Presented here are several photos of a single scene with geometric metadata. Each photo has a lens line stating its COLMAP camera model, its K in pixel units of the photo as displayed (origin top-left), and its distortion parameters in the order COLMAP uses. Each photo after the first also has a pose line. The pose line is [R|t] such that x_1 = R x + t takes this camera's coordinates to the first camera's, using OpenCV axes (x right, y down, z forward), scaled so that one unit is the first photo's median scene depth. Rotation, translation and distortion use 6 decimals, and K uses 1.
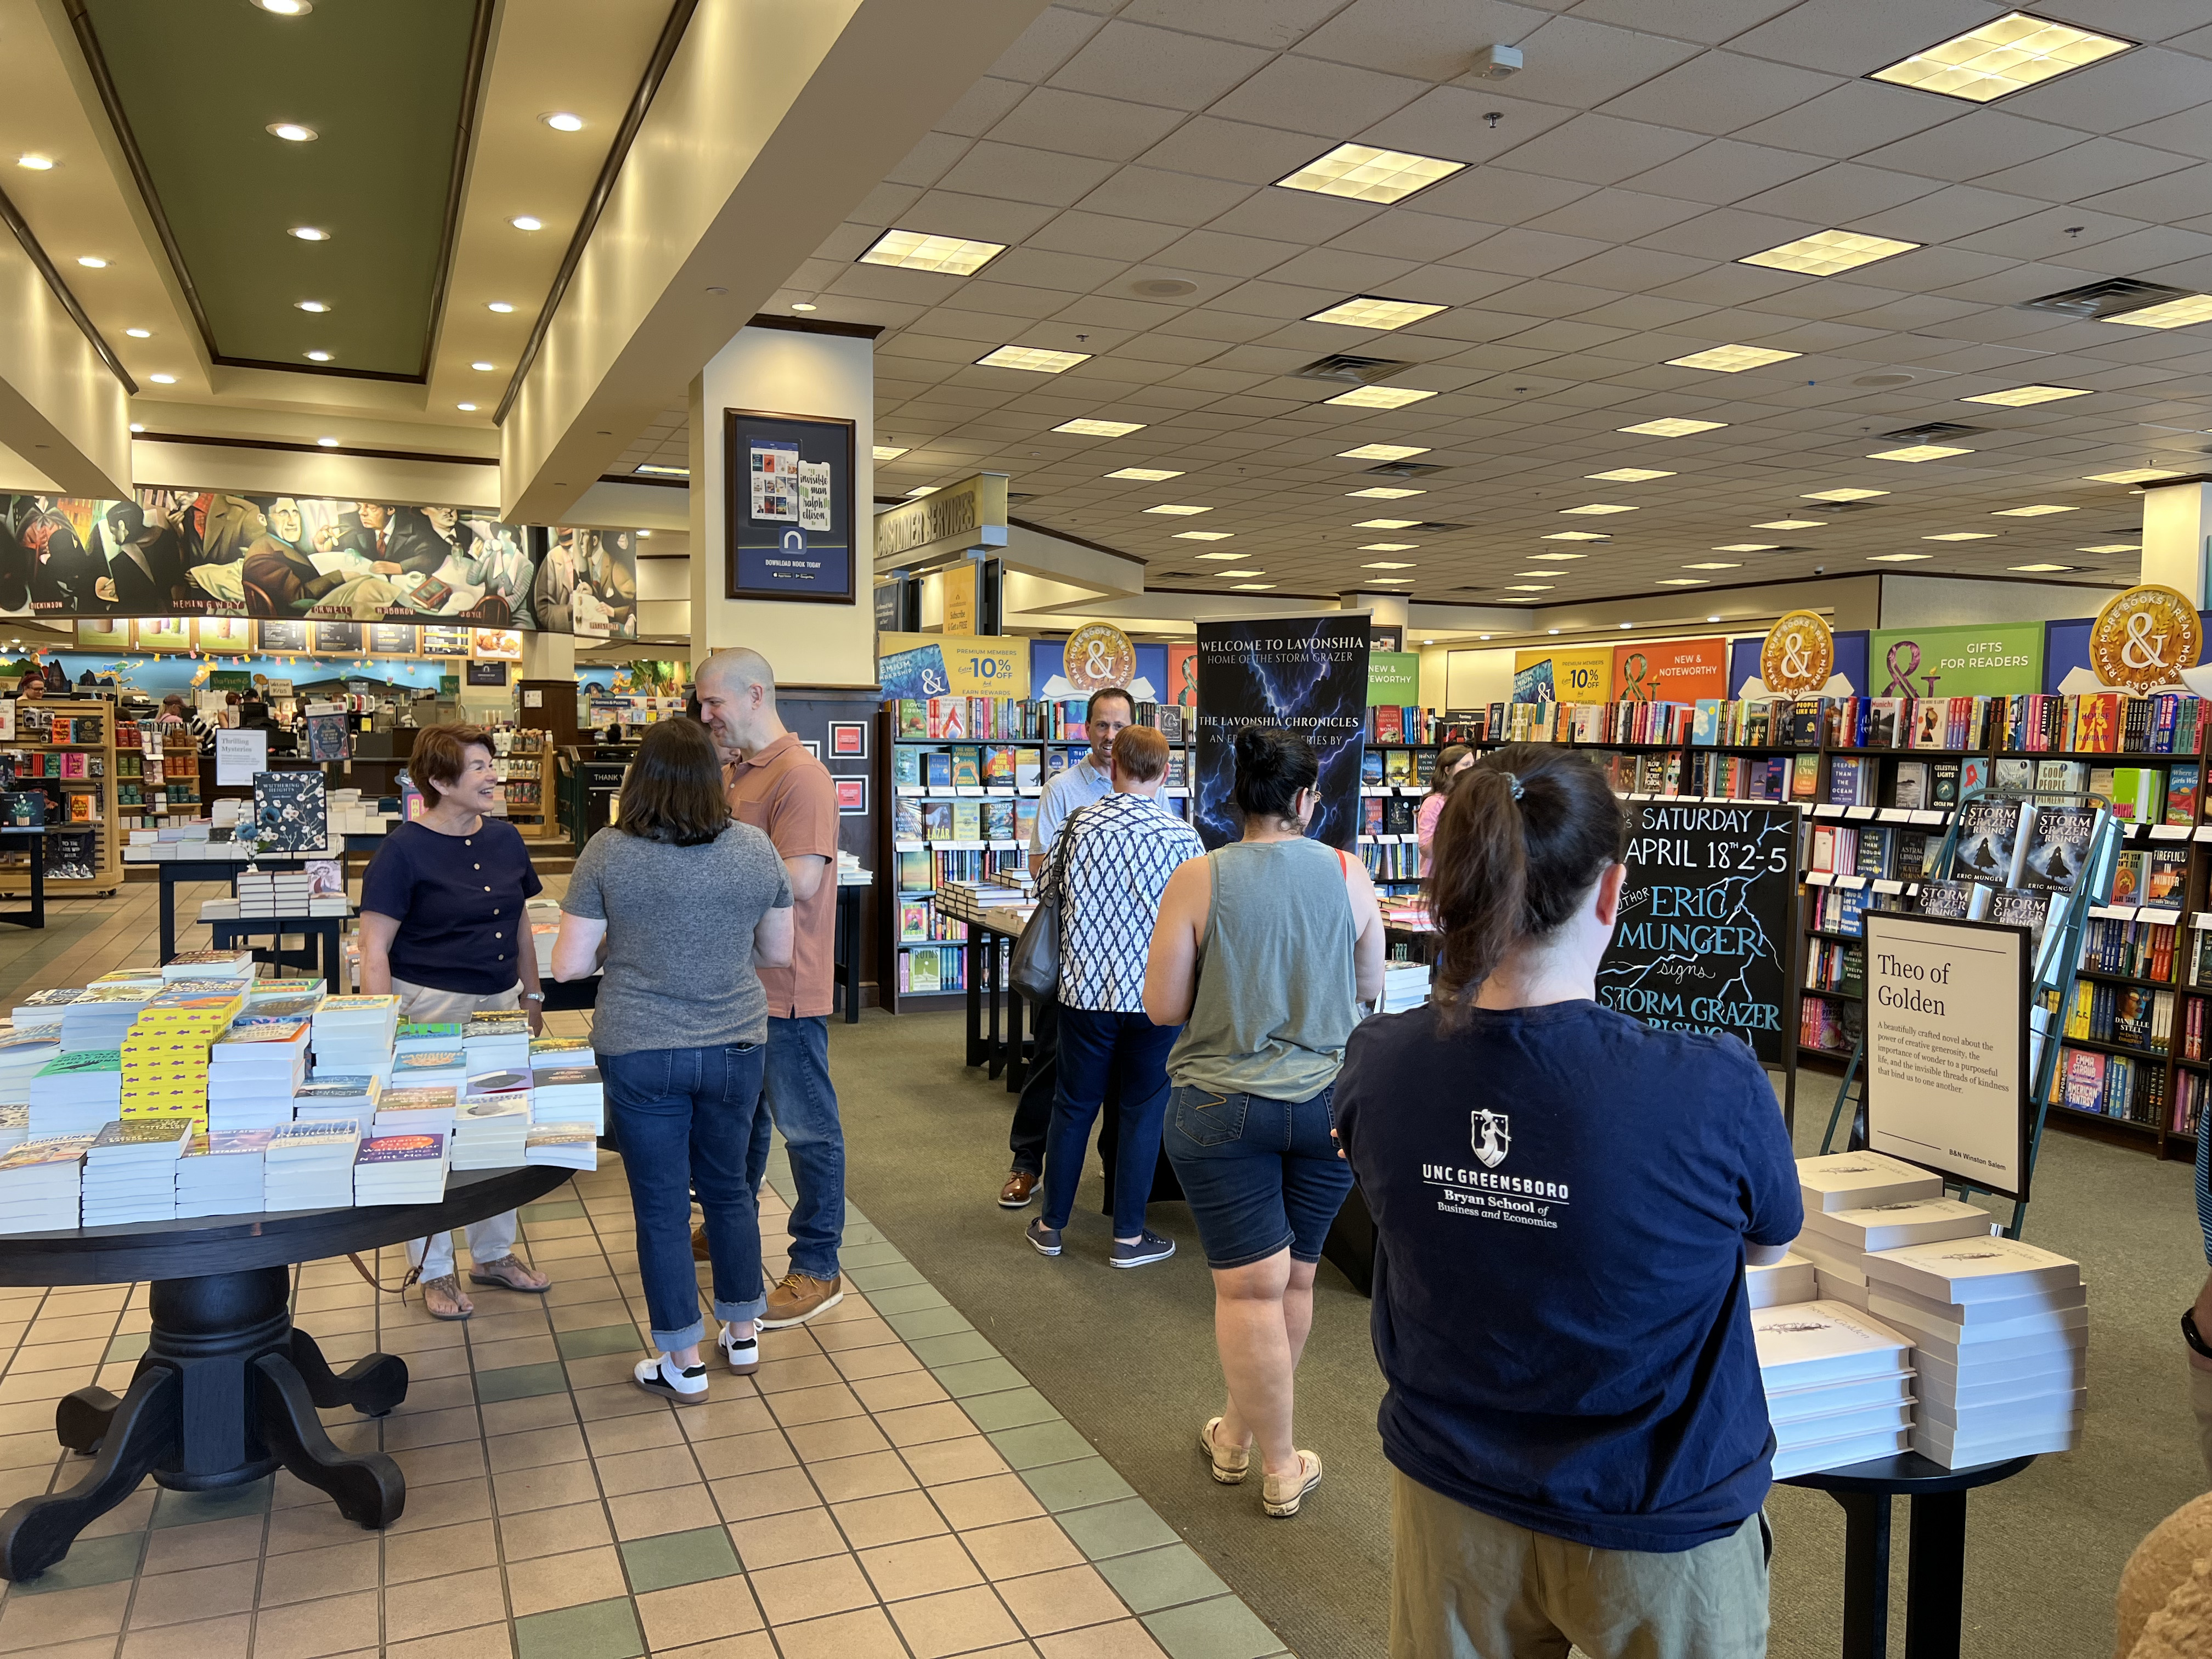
lens RADIAL K [[1666.3, 0, 1043.0], [0, 1666.3, 826.2], [0, 0, 1]] dist [0.022340, -0.022077]
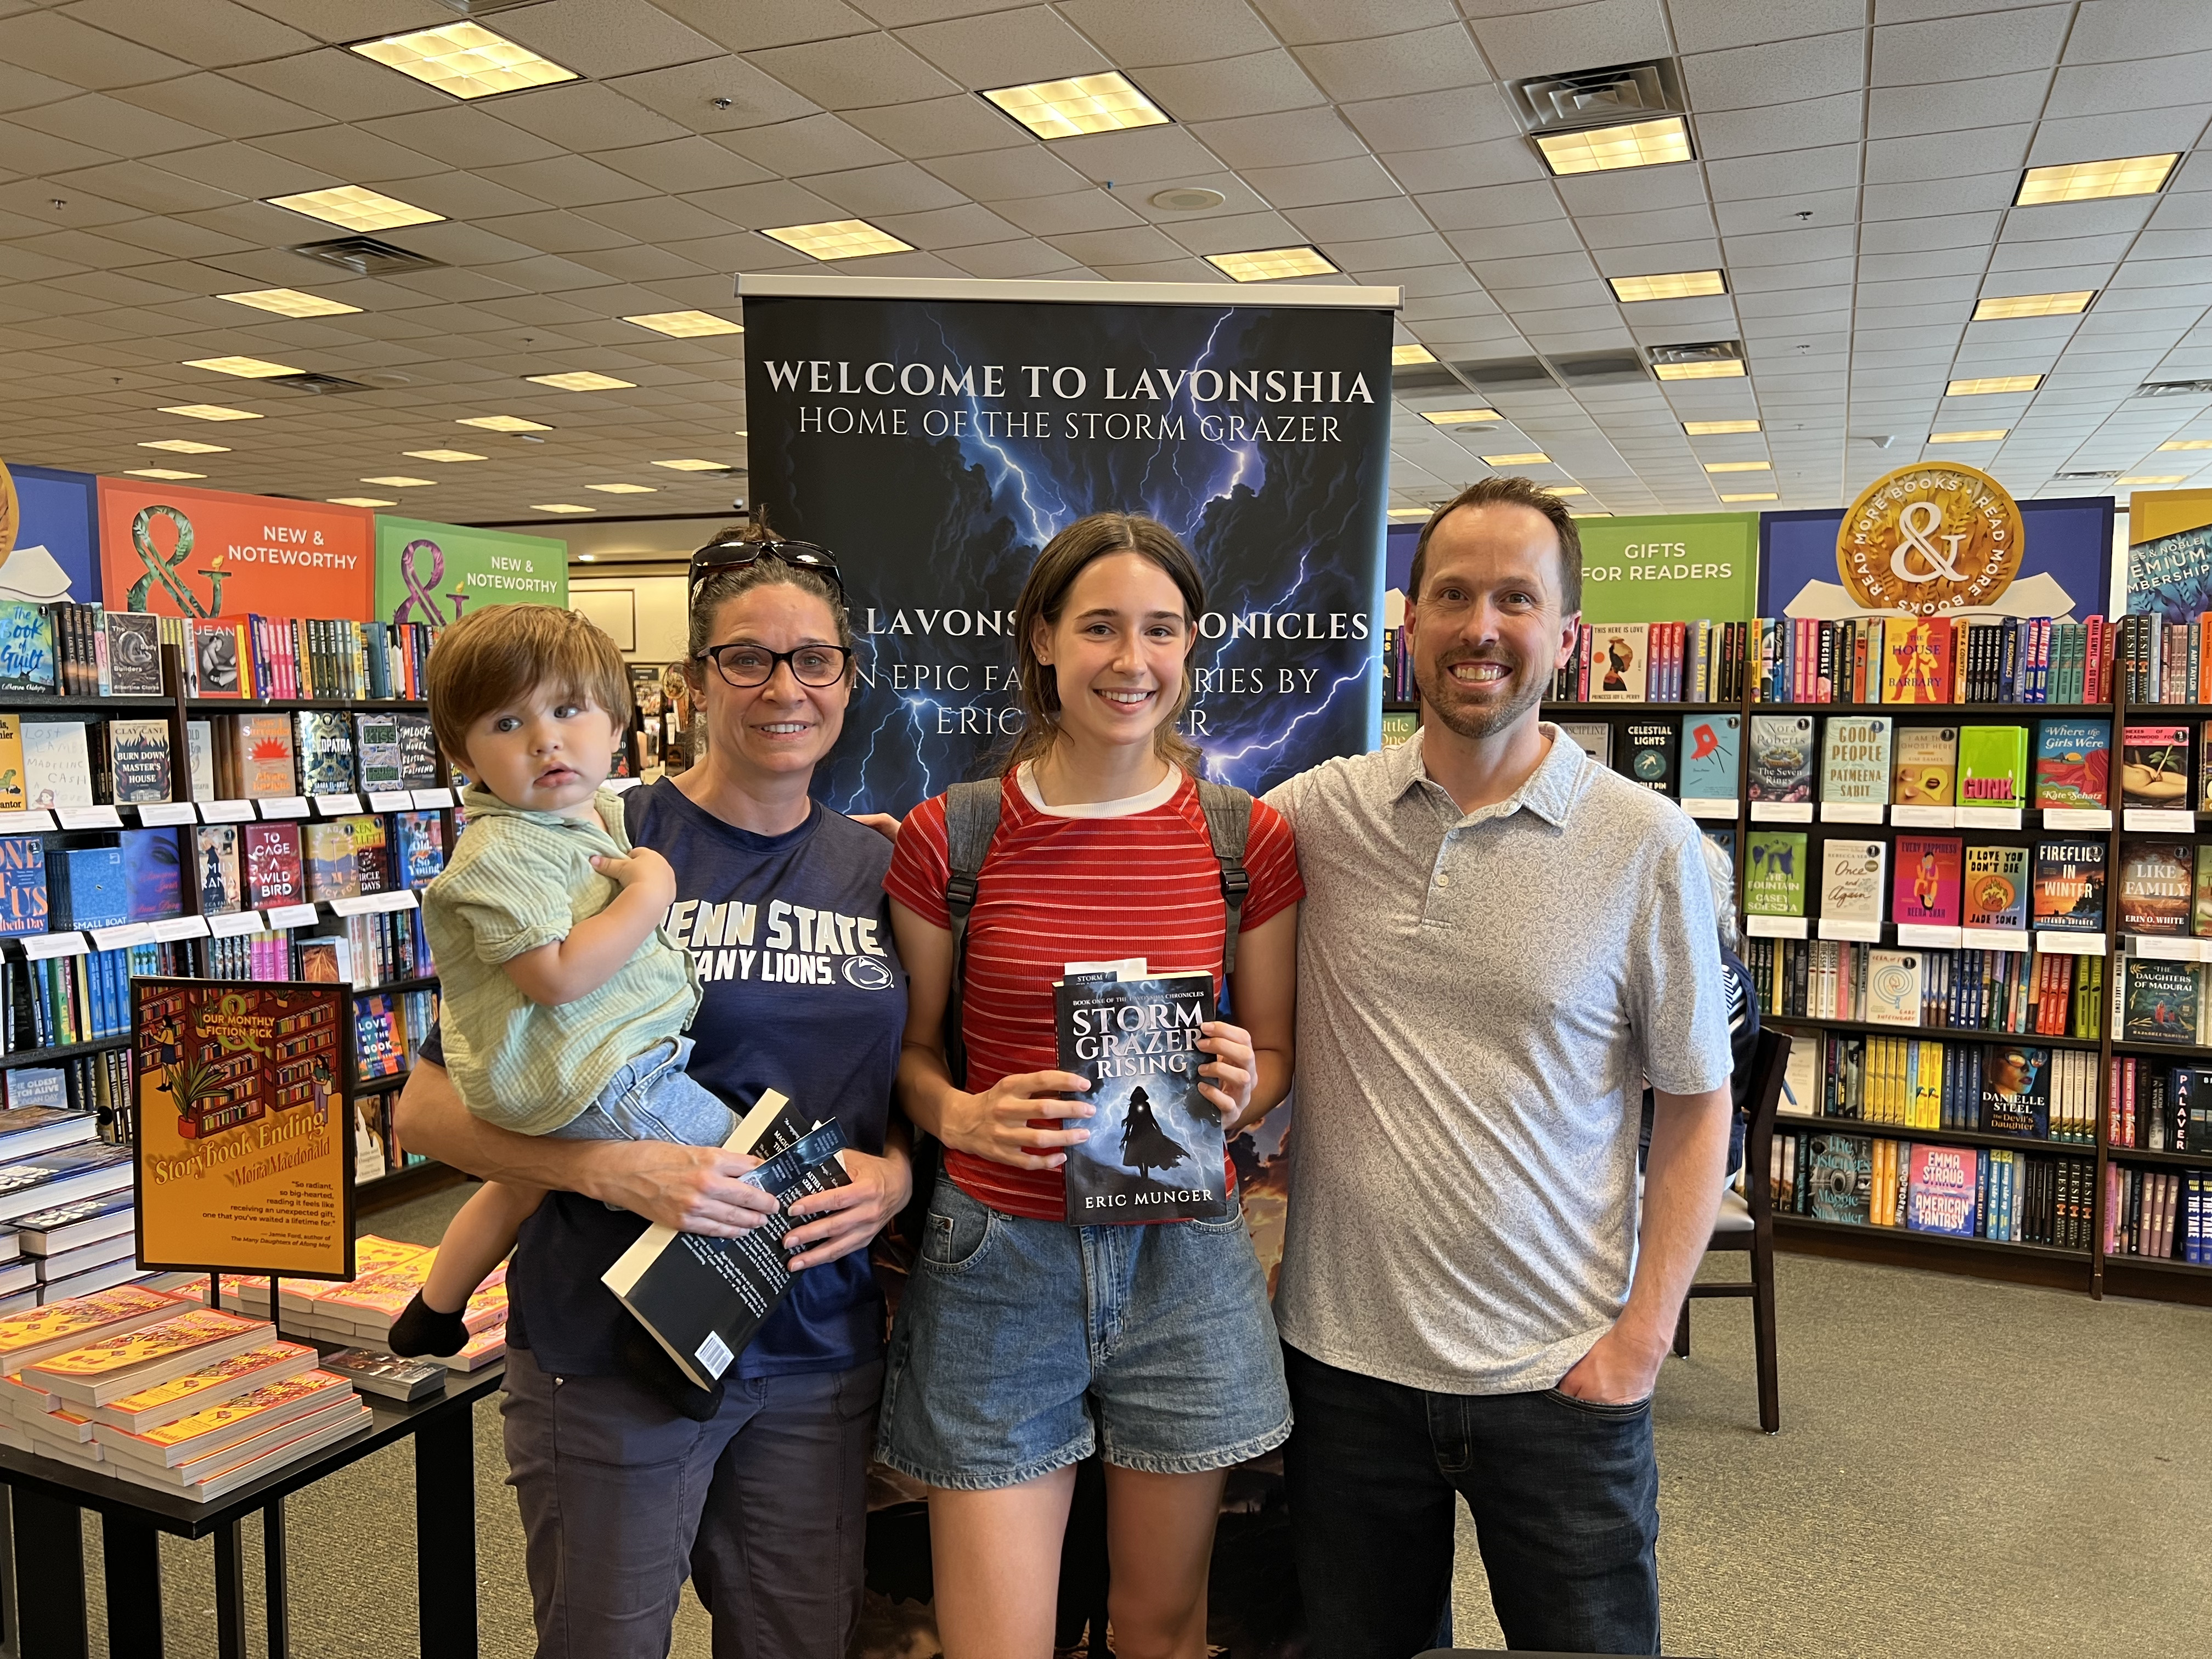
lens RADIAL K [[1673.7, 0, 1106.0], [0, 1673.7, 829.5], [0, 0, 1]] dist [0.015971, 0.001428]
pose [[0.702060, -0.059661, 0.709615, -0.085735], [0.042851, 0.998218, 0.041530, -0.035177], [-0.710828, 0.001251, 0.703365, 0.747206]]
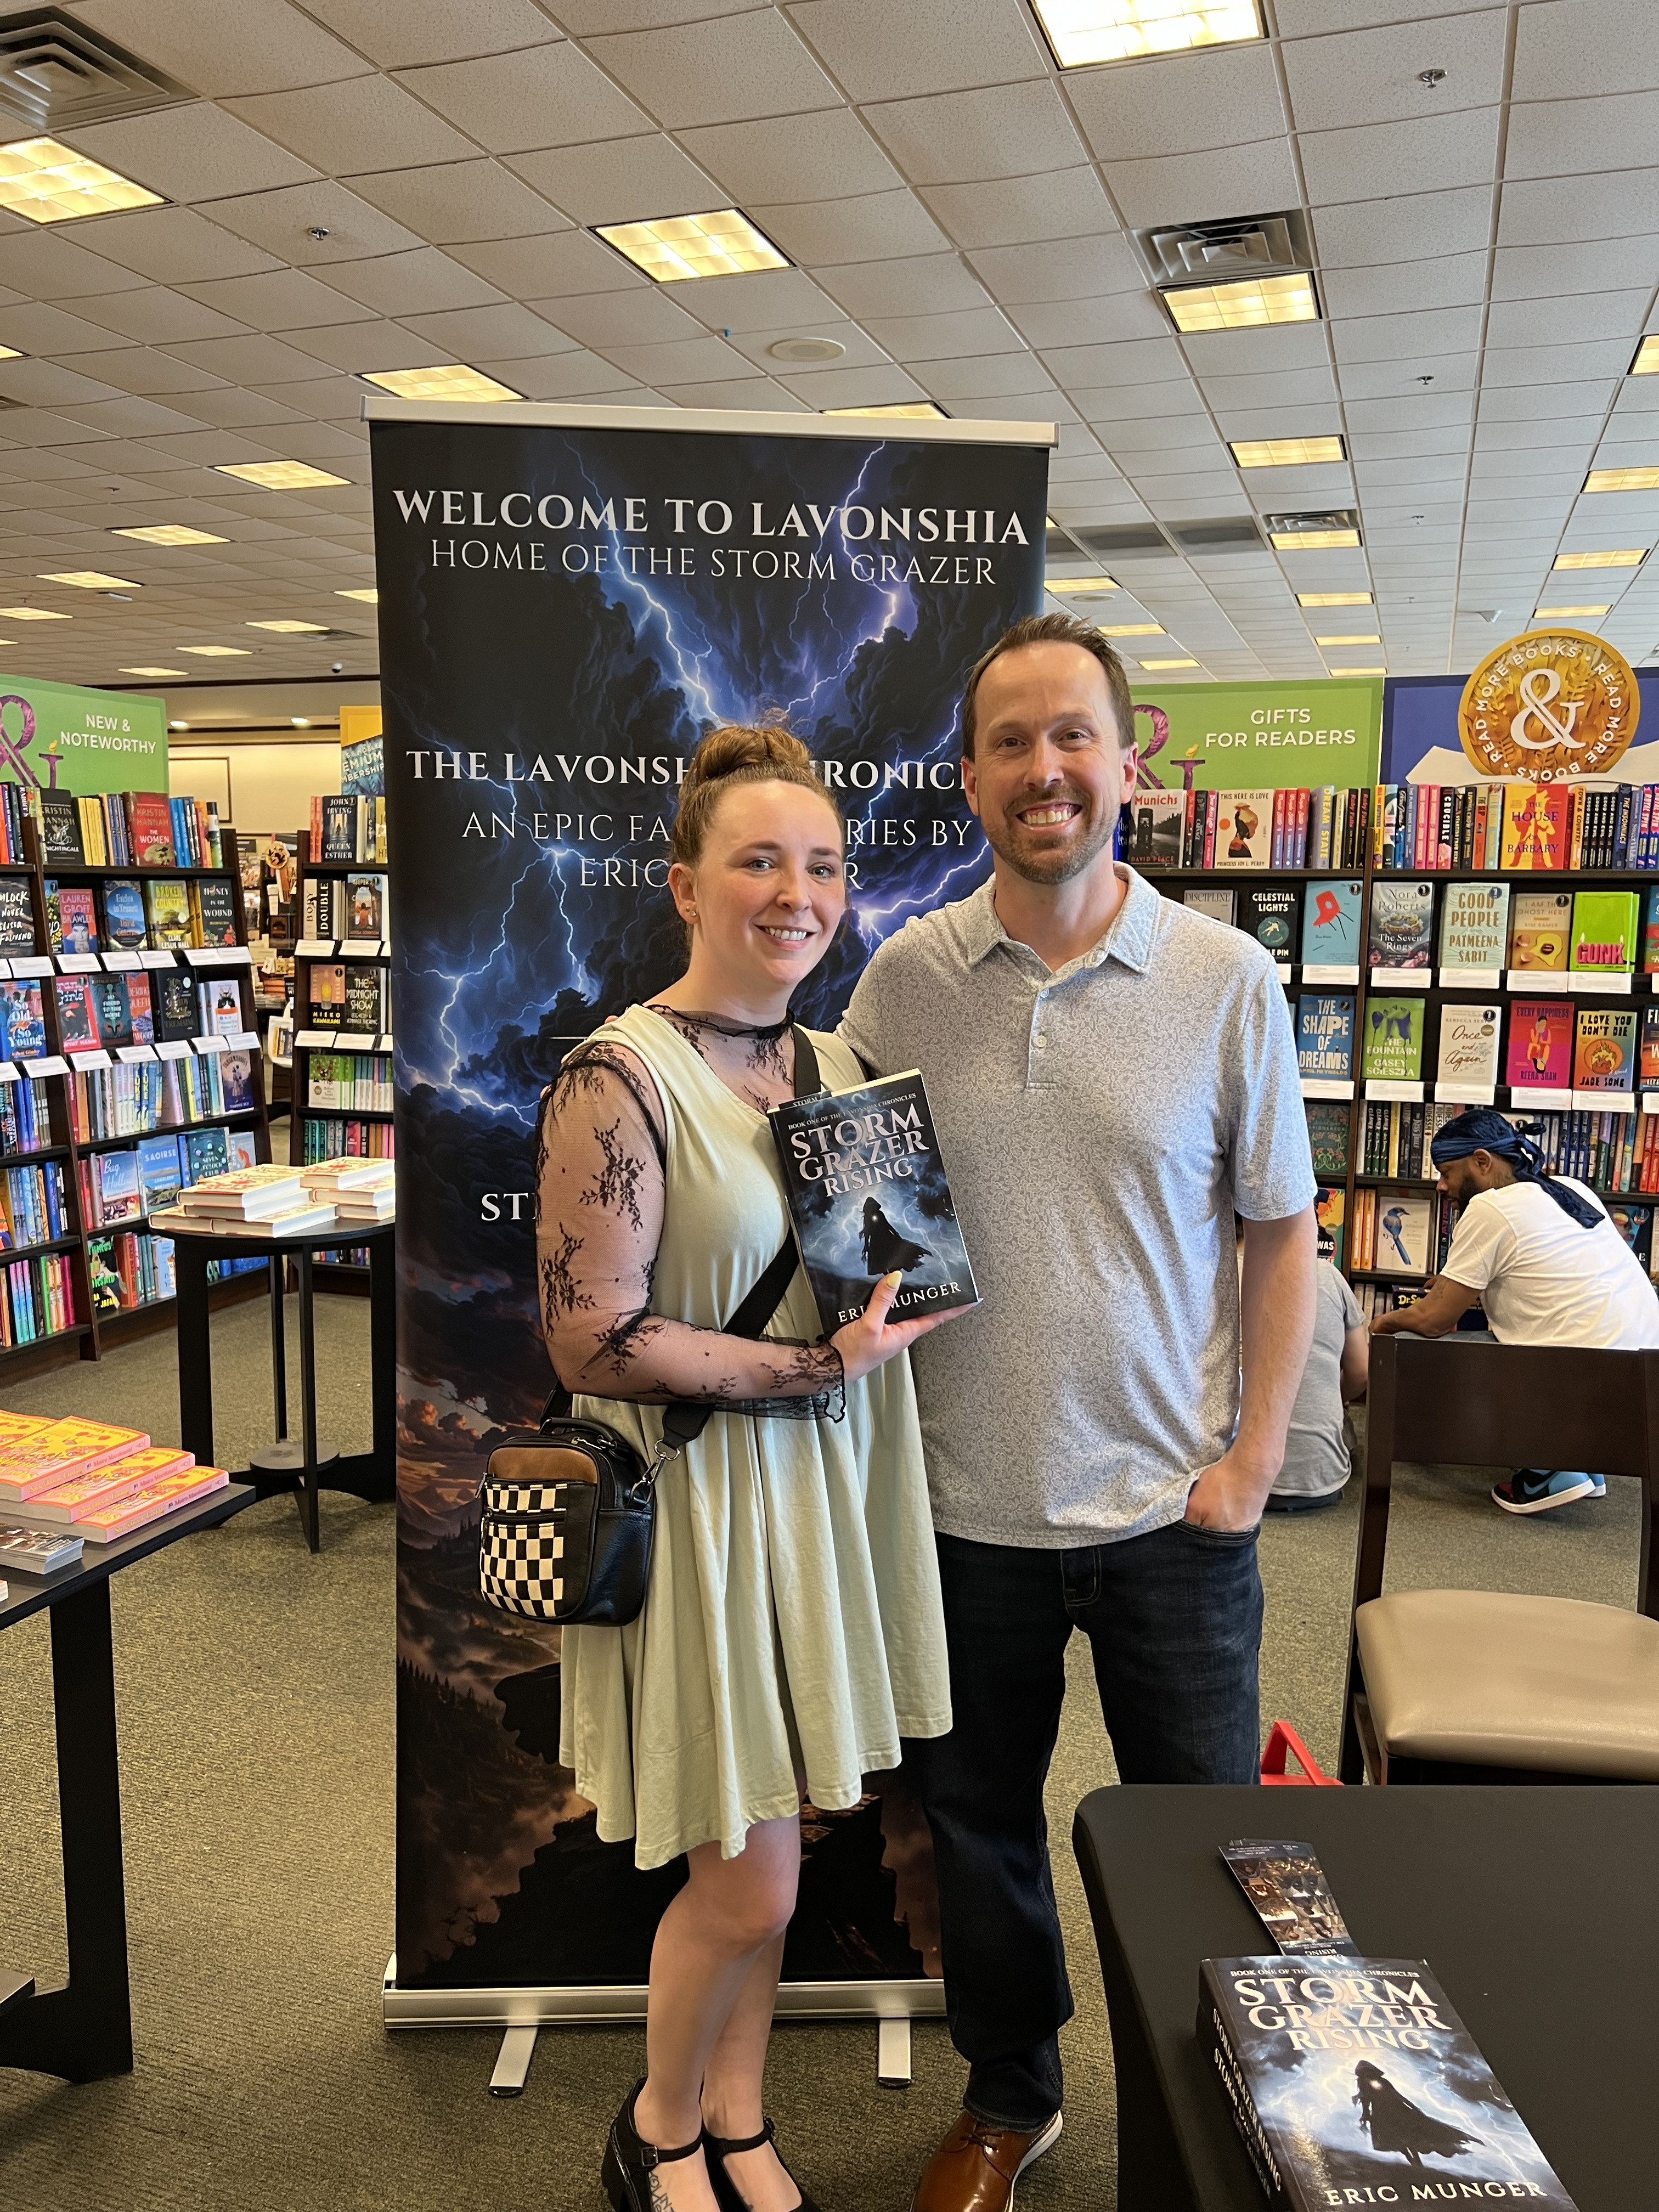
lens RADIAL K [[1668.6, 0, 817.7], [0, 1668.6, 1108.0], [0, 0, 1]] dist [0.029198, -0.031947]
pose [[0.657403, -0.106929, 0.745914, -0.086458], [0.043230, 0.993602, 0.104335, -0.031164], [-0.752298, -0.036345, 0.657820, 0.757062]]
